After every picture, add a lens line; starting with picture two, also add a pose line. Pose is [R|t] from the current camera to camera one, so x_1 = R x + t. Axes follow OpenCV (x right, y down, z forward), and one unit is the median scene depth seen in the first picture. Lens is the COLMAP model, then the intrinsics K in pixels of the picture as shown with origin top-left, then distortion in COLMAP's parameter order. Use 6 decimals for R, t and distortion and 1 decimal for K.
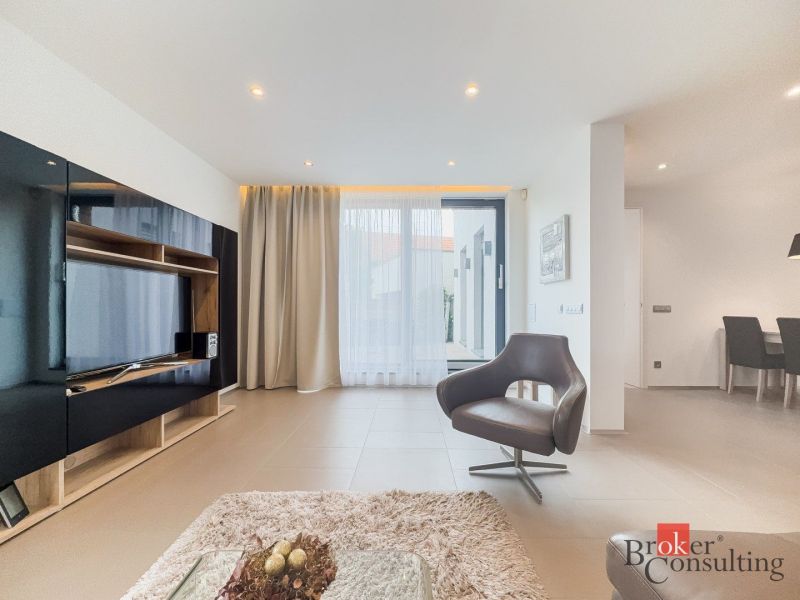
lens RADIAL K [[328.3, 0, 400.0], [0, 328.3, 300.0], [0, 0, 1]] dist [0.000218, -0.000075]
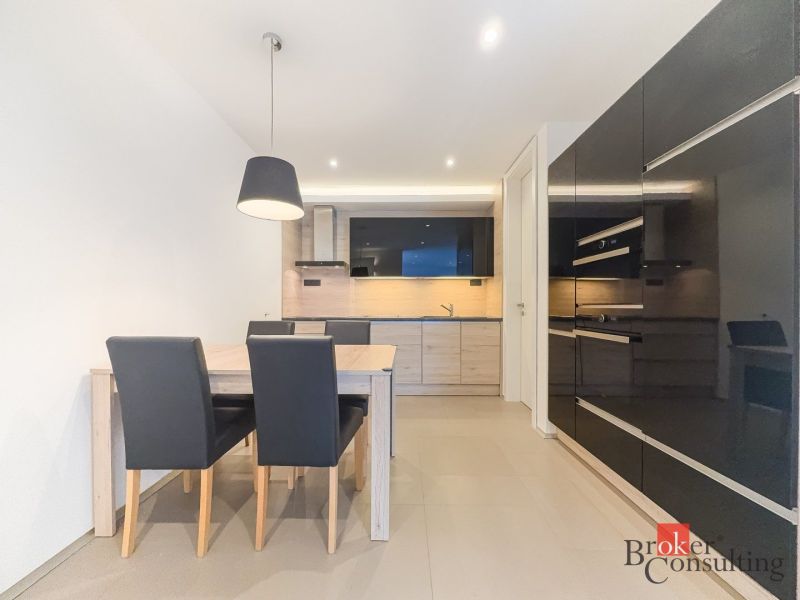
lens RADIAL K [[328.3, 0, 400.0], [0, 328.3, 300.0], [0, 0, 1]] dist [0.000218, -0.000075]
pose [[0.032627, 0.003342, 0.999462, 0.657662], [0.006967, 0.999969, -0.003571, 0.015472], [-0.999443, 0.007080, 0.032603, 0.687915]]
